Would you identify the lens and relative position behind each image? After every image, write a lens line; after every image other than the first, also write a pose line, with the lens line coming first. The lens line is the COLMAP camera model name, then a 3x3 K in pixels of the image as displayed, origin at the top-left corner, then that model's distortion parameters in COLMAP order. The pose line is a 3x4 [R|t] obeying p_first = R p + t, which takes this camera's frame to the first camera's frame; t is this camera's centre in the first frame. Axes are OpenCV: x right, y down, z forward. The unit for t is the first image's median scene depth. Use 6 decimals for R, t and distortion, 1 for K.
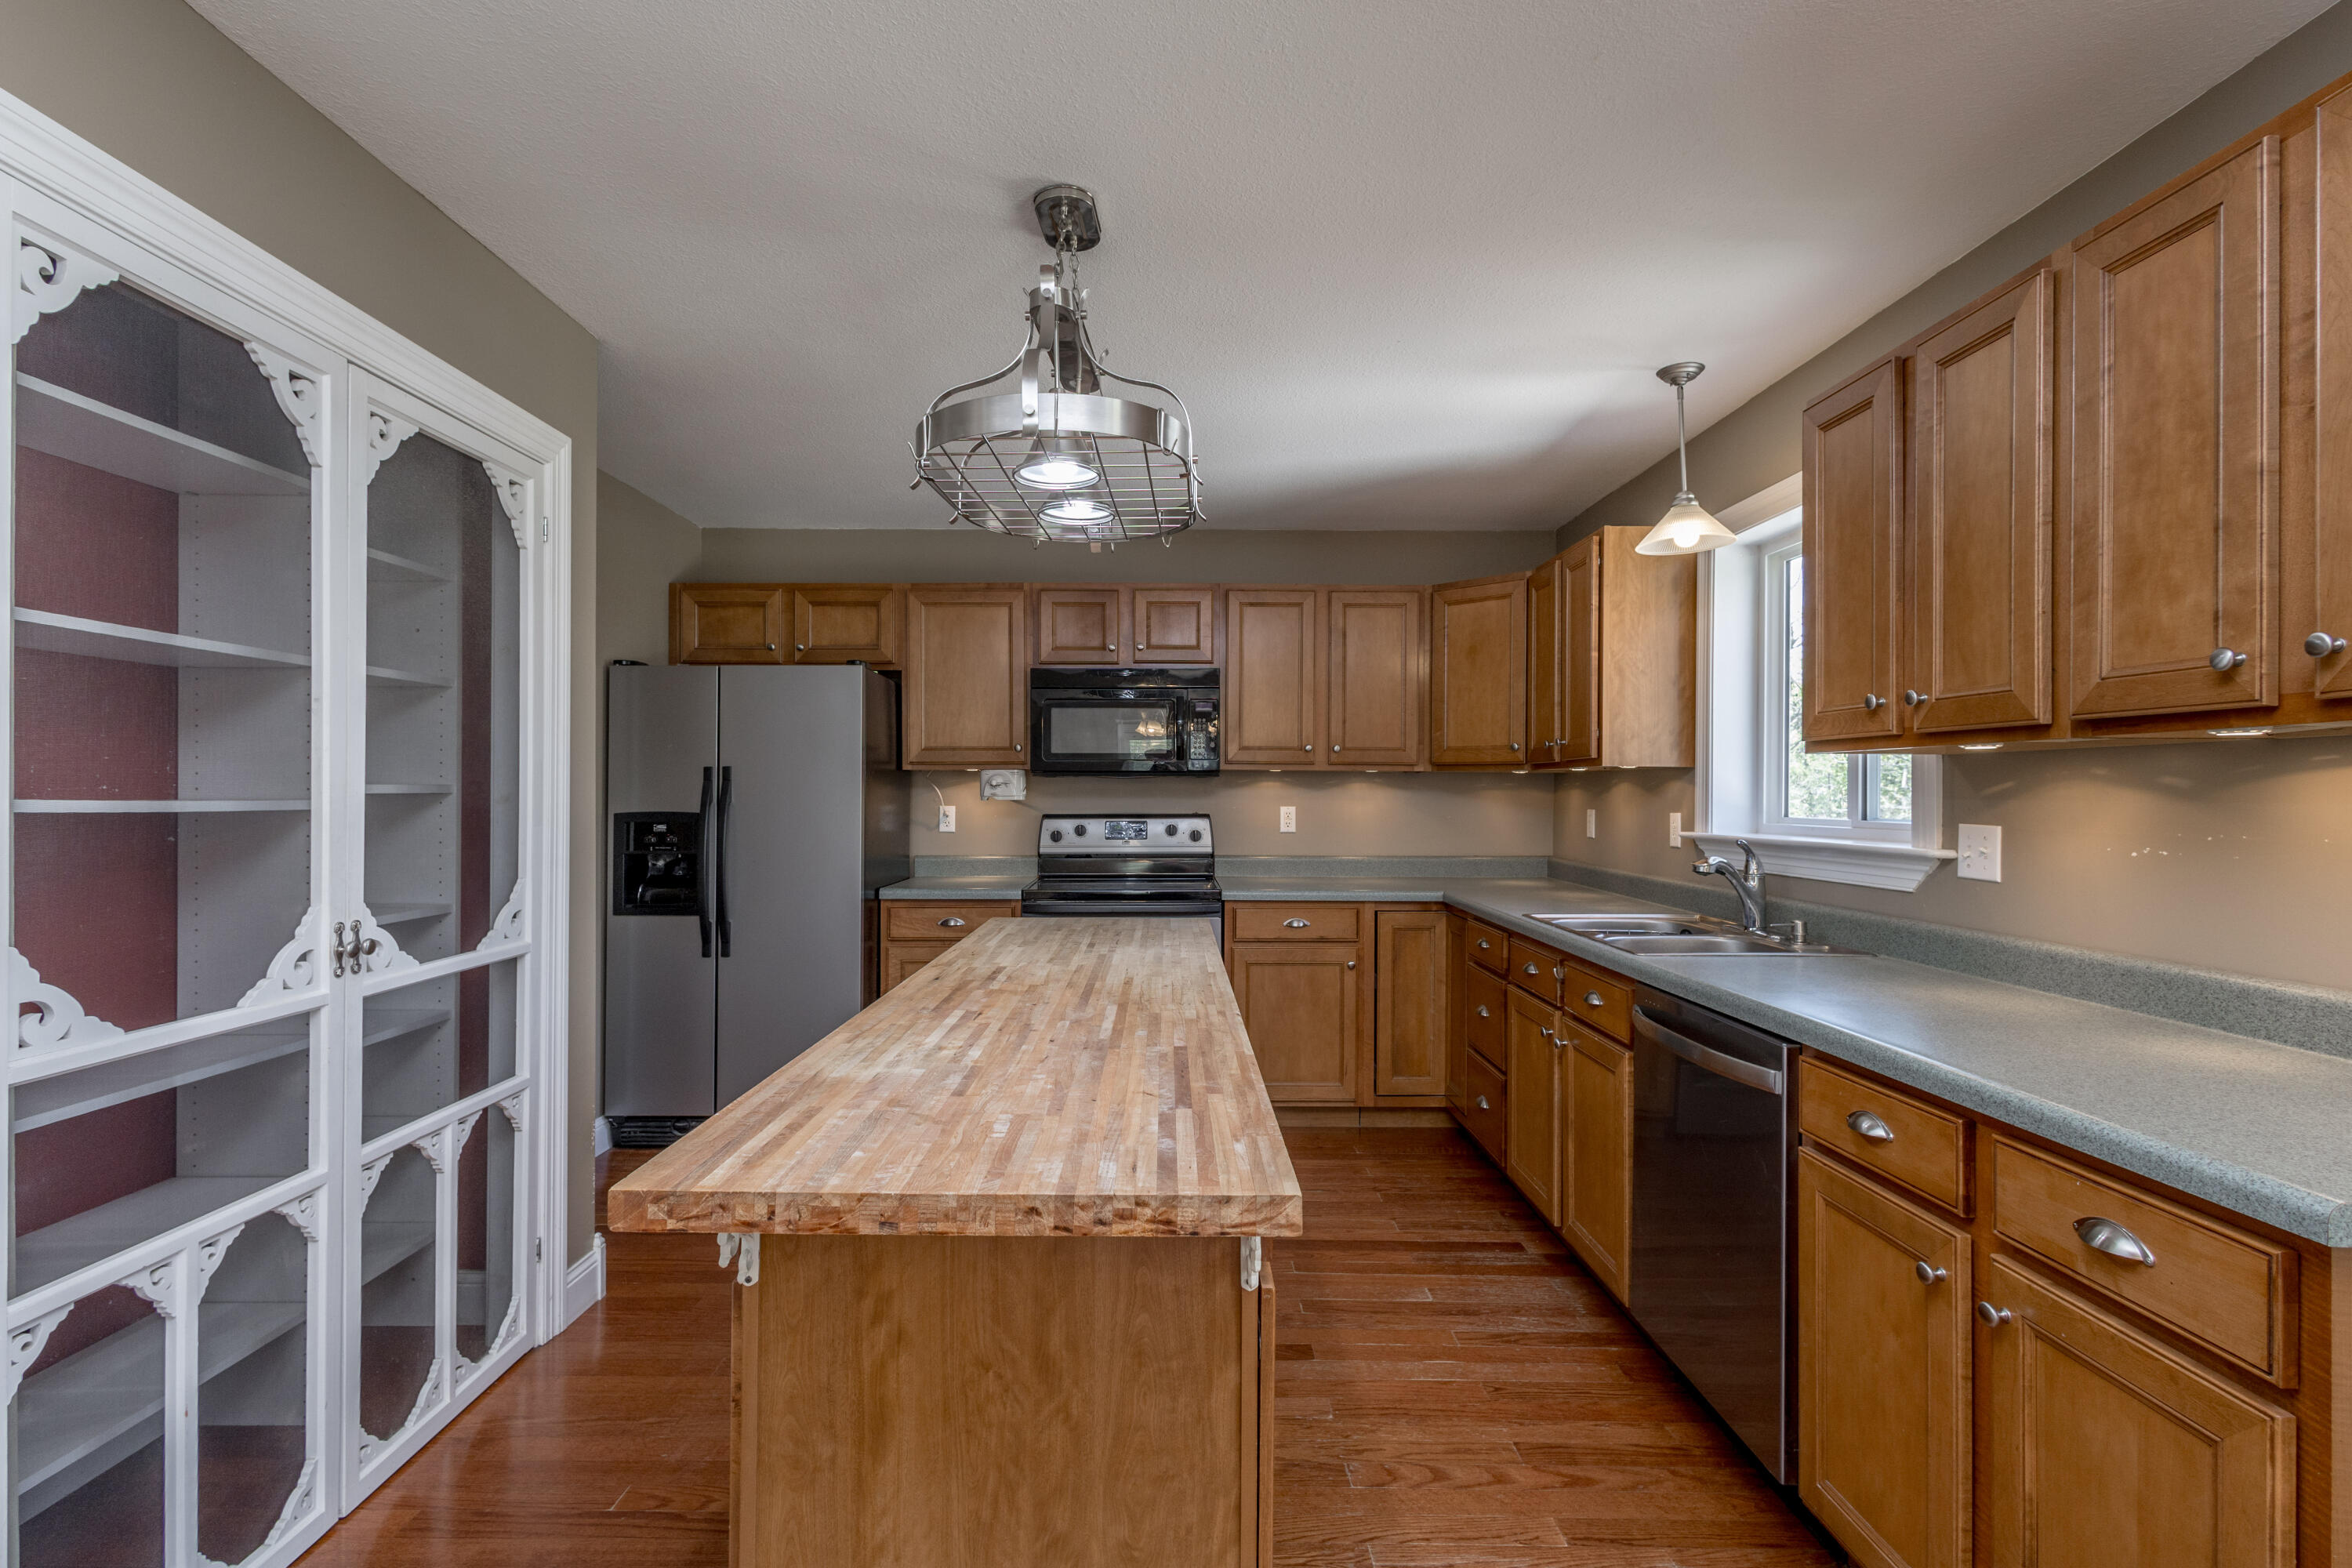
lens RADIAL K [[1086.5, 0, 1156.2], [0, 1086.5, 788.4], [0, 0, 1]] dist [0.012201, -0.005565]
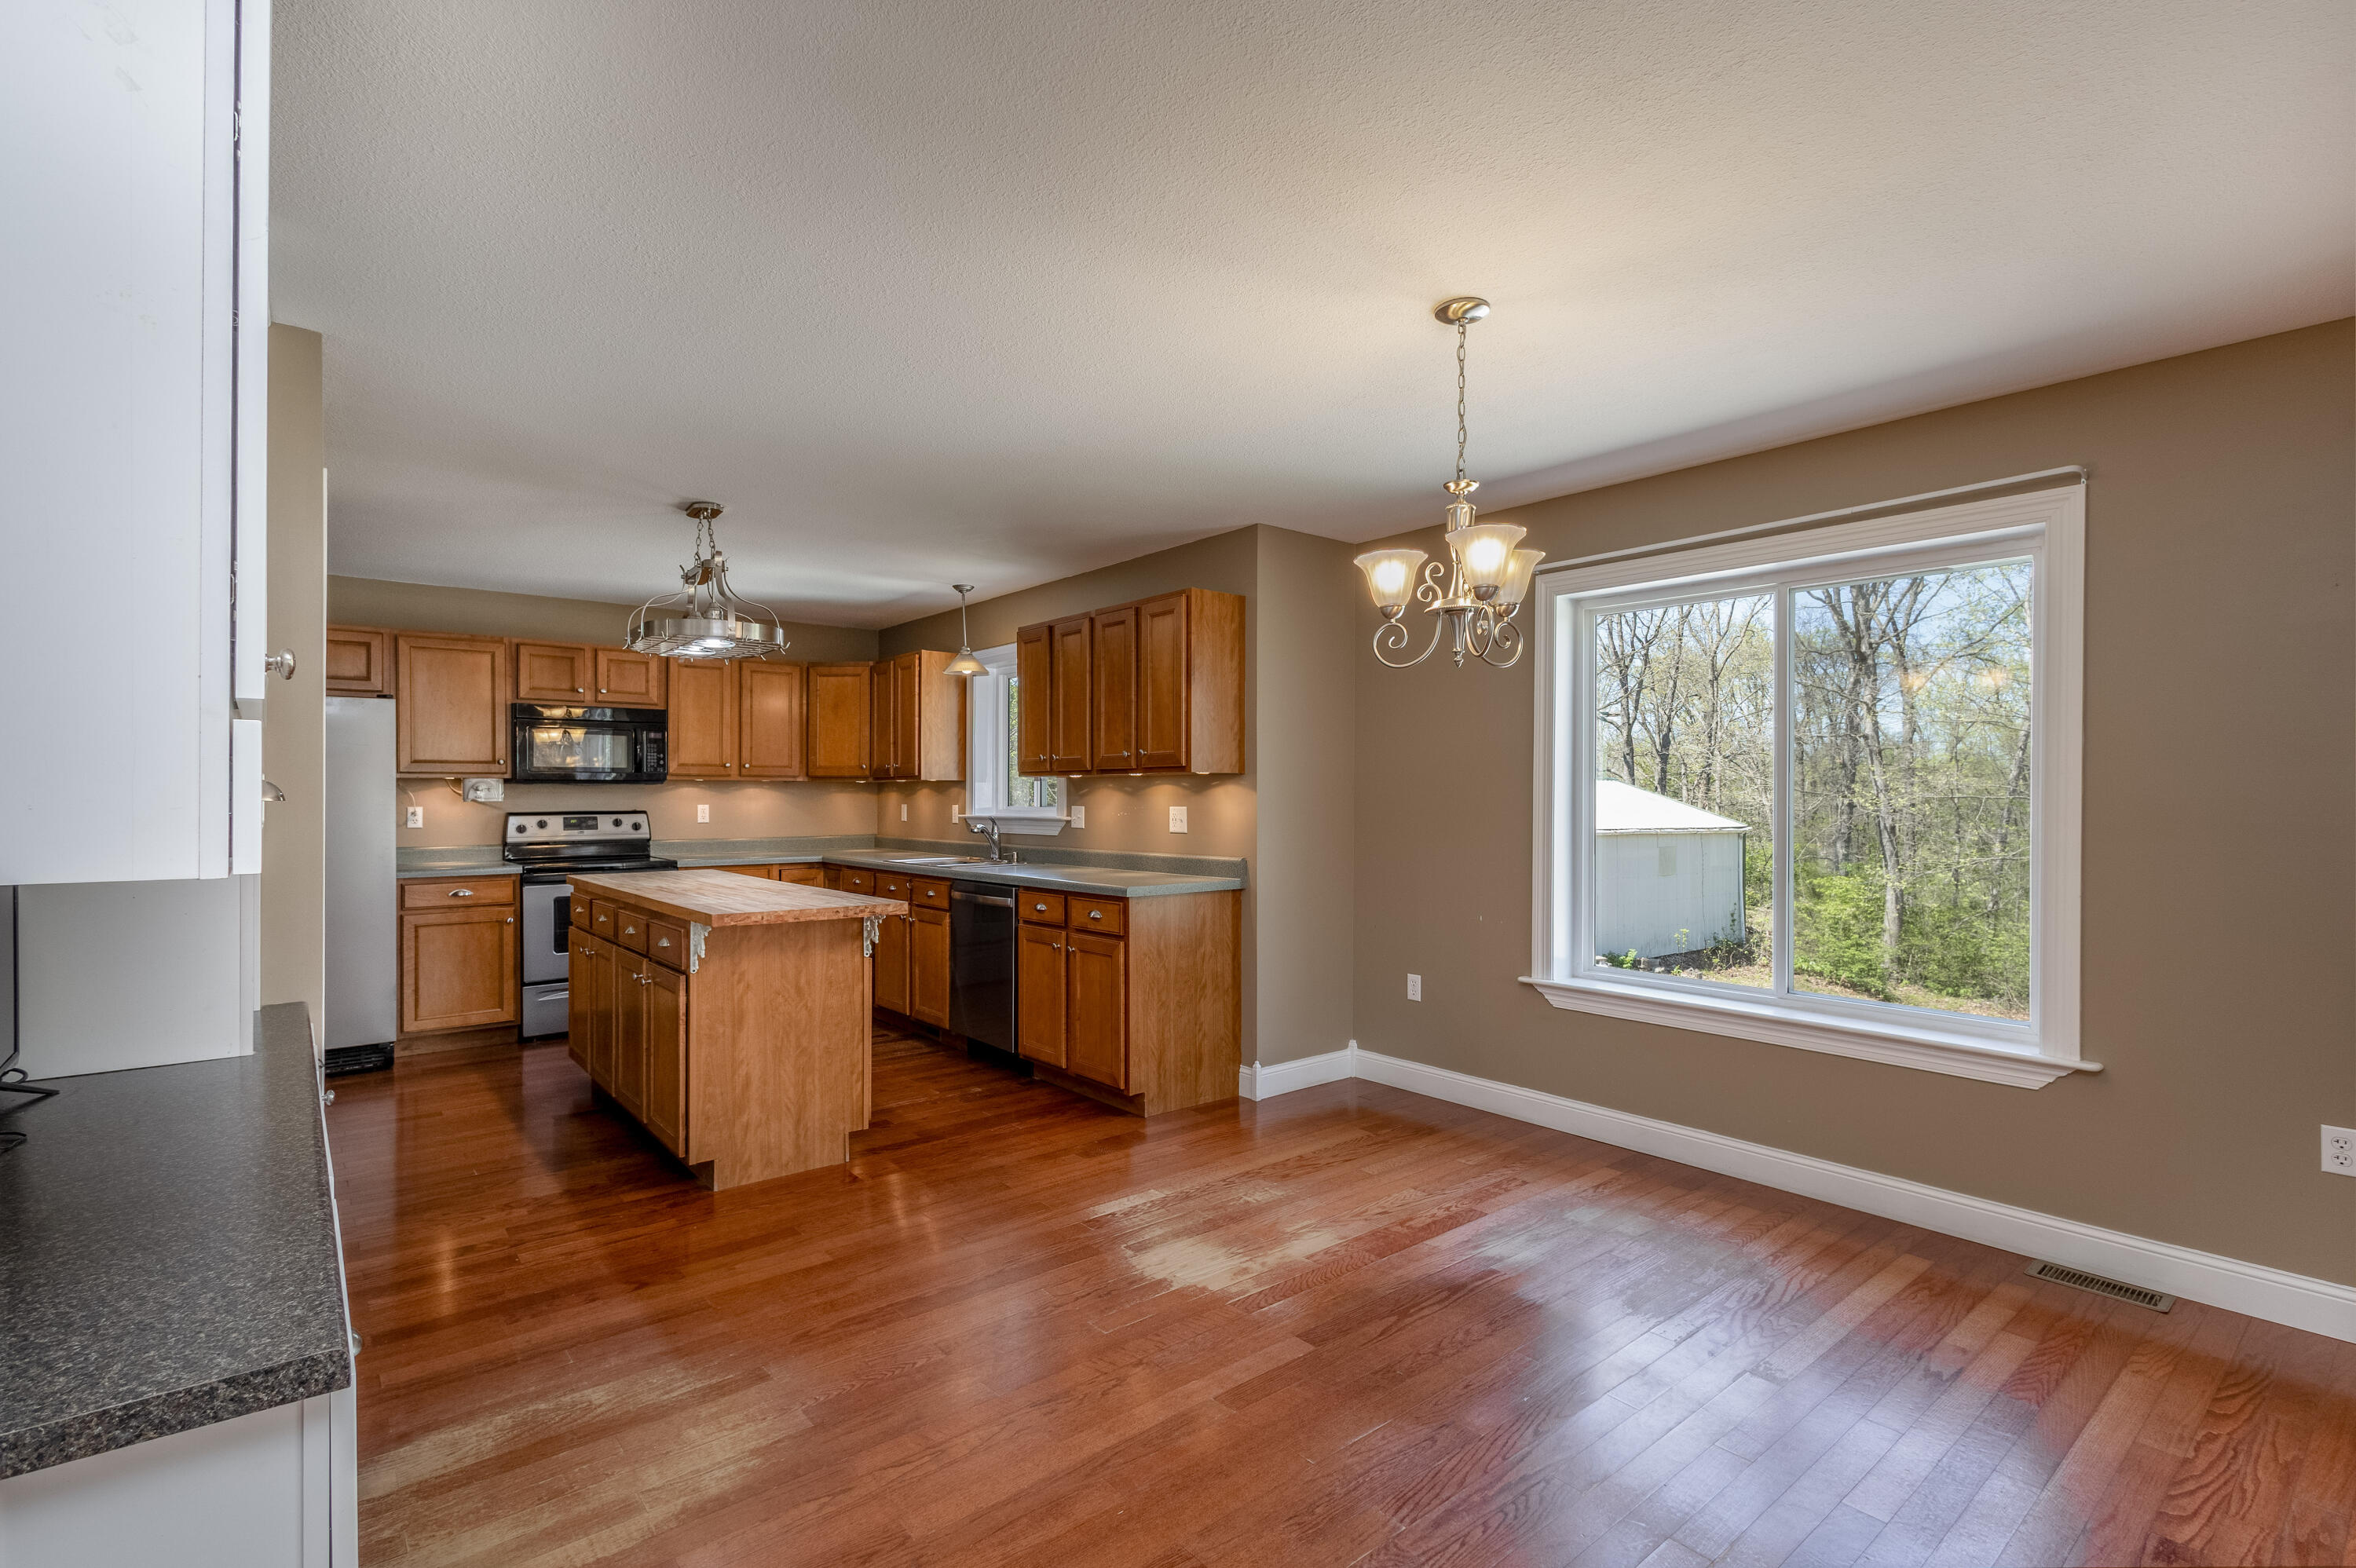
lens RADIAL K [[1101.1, 0, 1178.0], [0, 1101.1, 784.0], [0, 0, 1]] dist [0.012916, 0.000466]
pose [[0.767572, 0.002409, 0.640958, -0.396176], [0.001988, 0.999979, -0.006139, -0.000655], [-0.640959, 0.005987, 0.767552, -0.623983]]
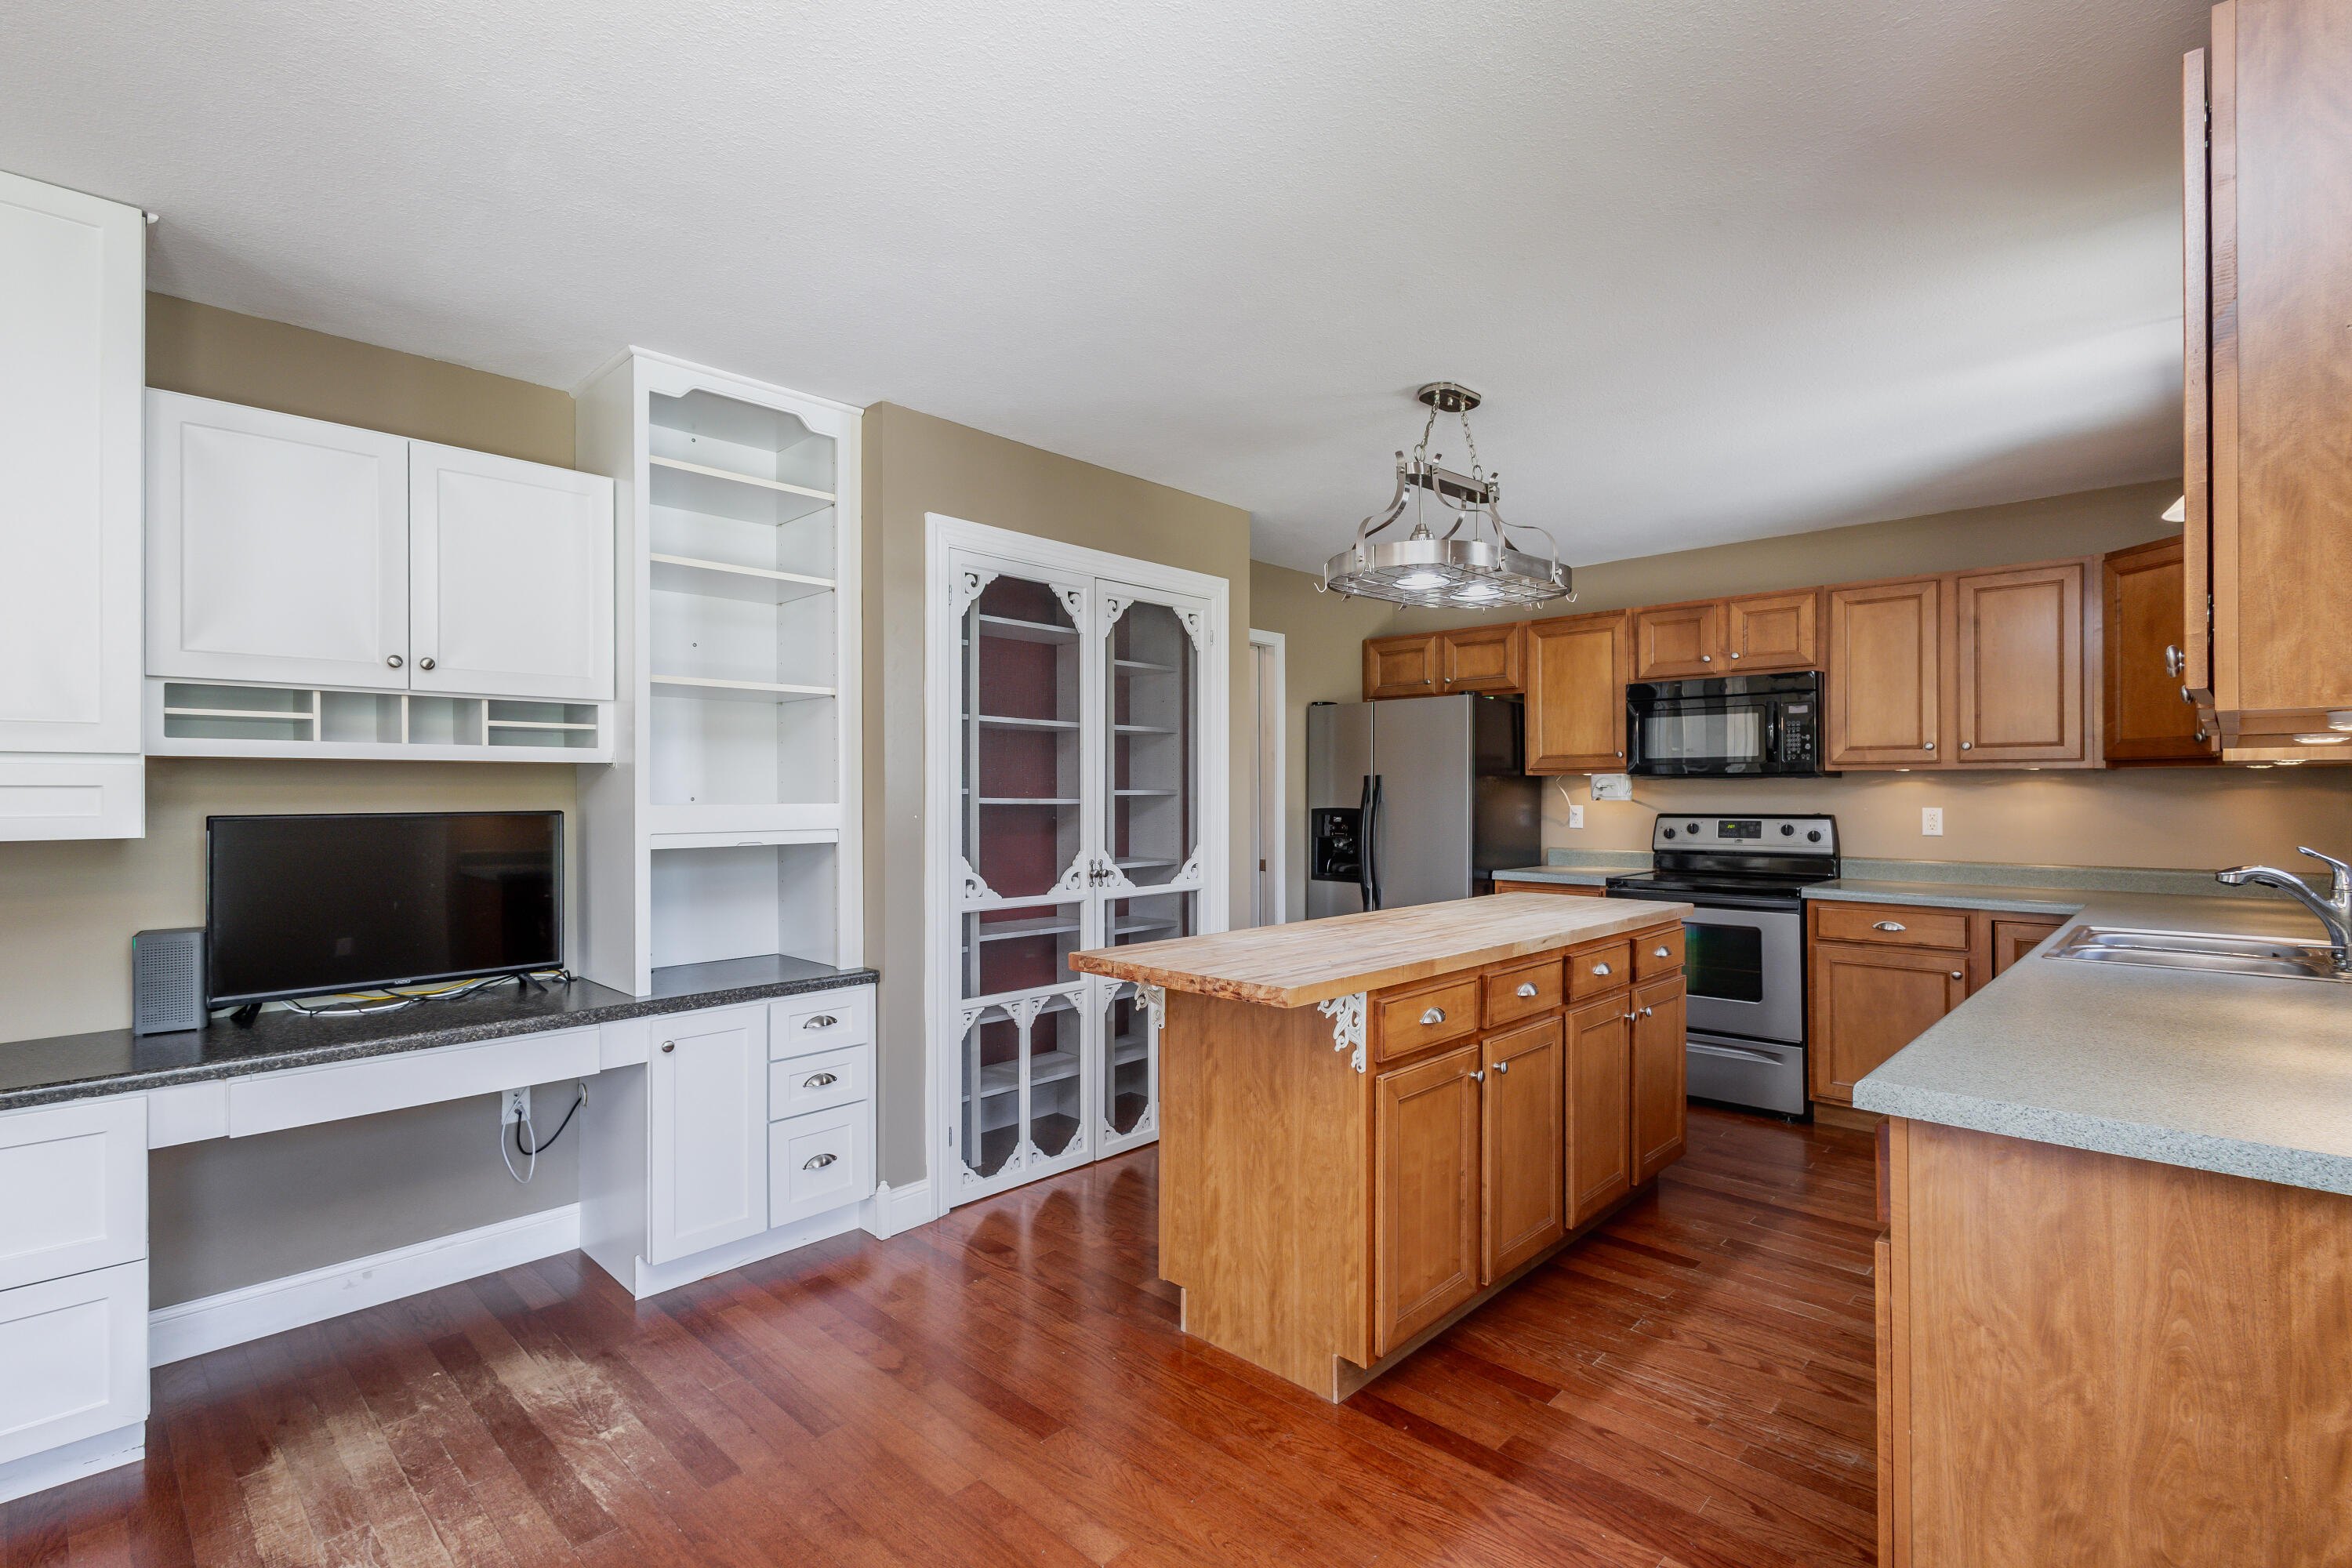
lens RADIAL K [[1088.3, 0, 1169.4], [0, 1088.3, 779.8], [0, 0, 1]] dist [0.005464, 0.000250]
pose [[0.721277, -0.010700, -0.692564, 0.355876], [0.004481, 0.999932, -0.010782, -0.000535], [0.692632, 0.004673, 0.721276, -0.164284]]
